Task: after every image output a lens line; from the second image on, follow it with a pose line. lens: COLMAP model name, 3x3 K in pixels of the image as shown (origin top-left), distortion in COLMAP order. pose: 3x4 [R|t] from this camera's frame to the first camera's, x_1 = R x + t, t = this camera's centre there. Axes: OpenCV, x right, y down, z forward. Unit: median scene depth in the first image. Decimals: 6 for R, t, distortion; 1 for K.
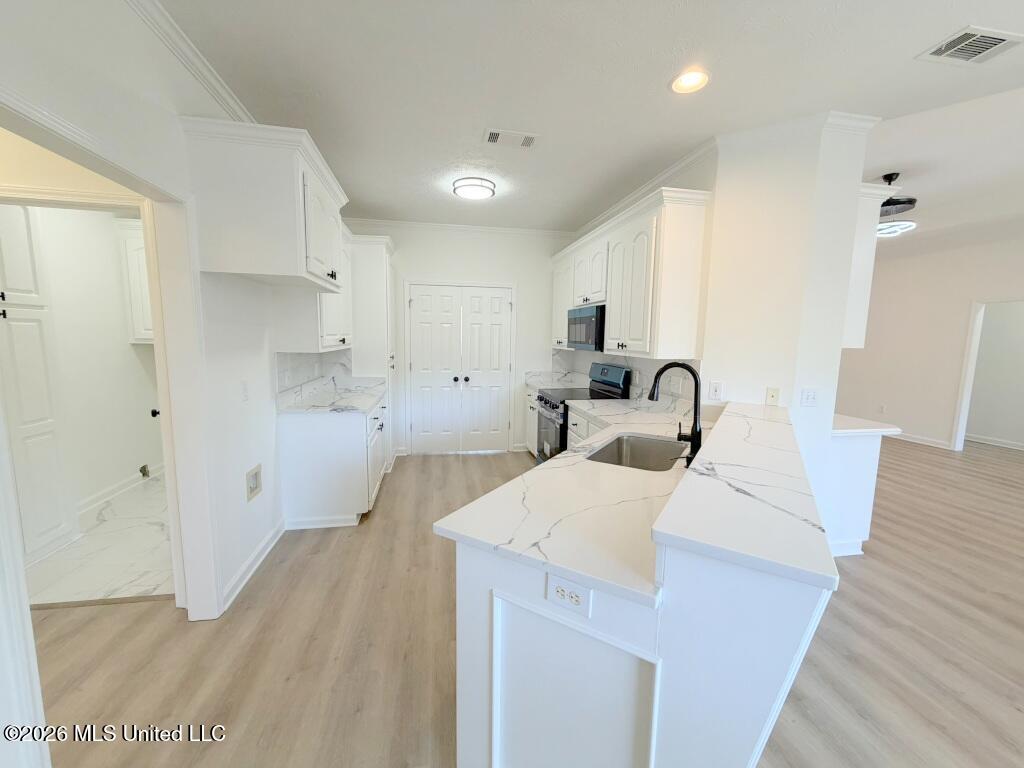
lens RADIAL K [[409.0, 0, 508.6], [0, 409.0, 384.9], [0, 0, 1]] dist [-0.001236, 0.000339]
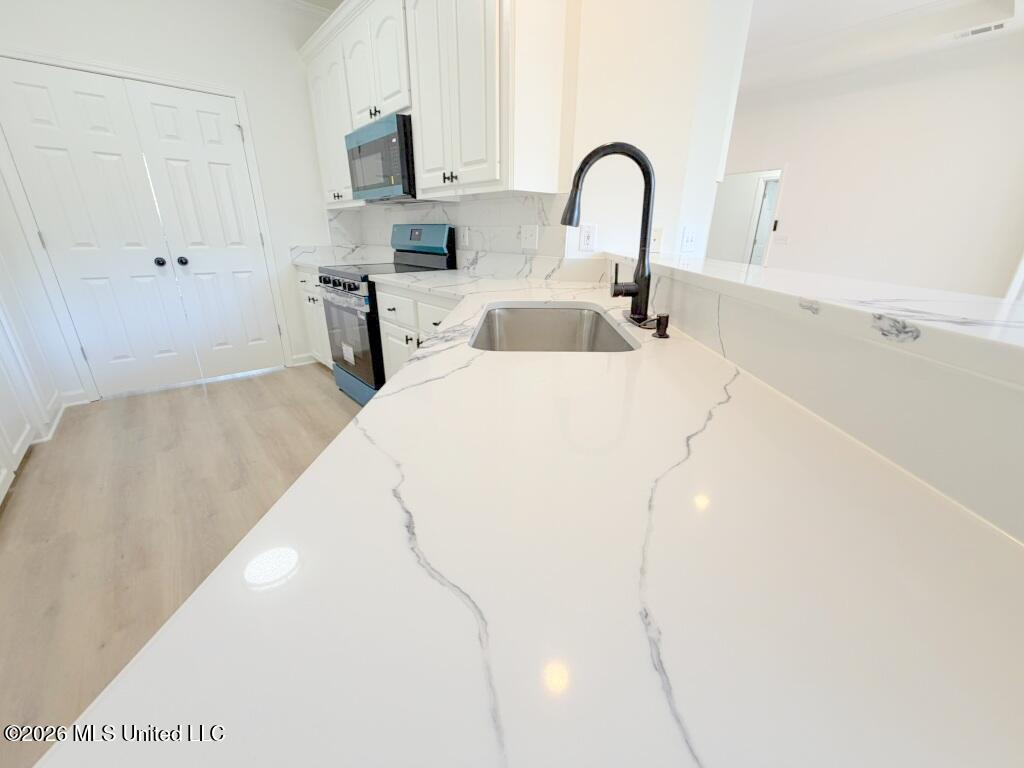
lens RADIAL K [[409.0, 0, 511.9], [0, 409.0, 385.6], [0, 0, 1]] dist [-0.001236, 0.000339]
pose [[0.862736, -0.185367, 0.470453, -0.002898], [0.065483, 0.963506, 0.259553, 0.048050], [-0.501397, -0.193119, 0.843390, 0.274539]]
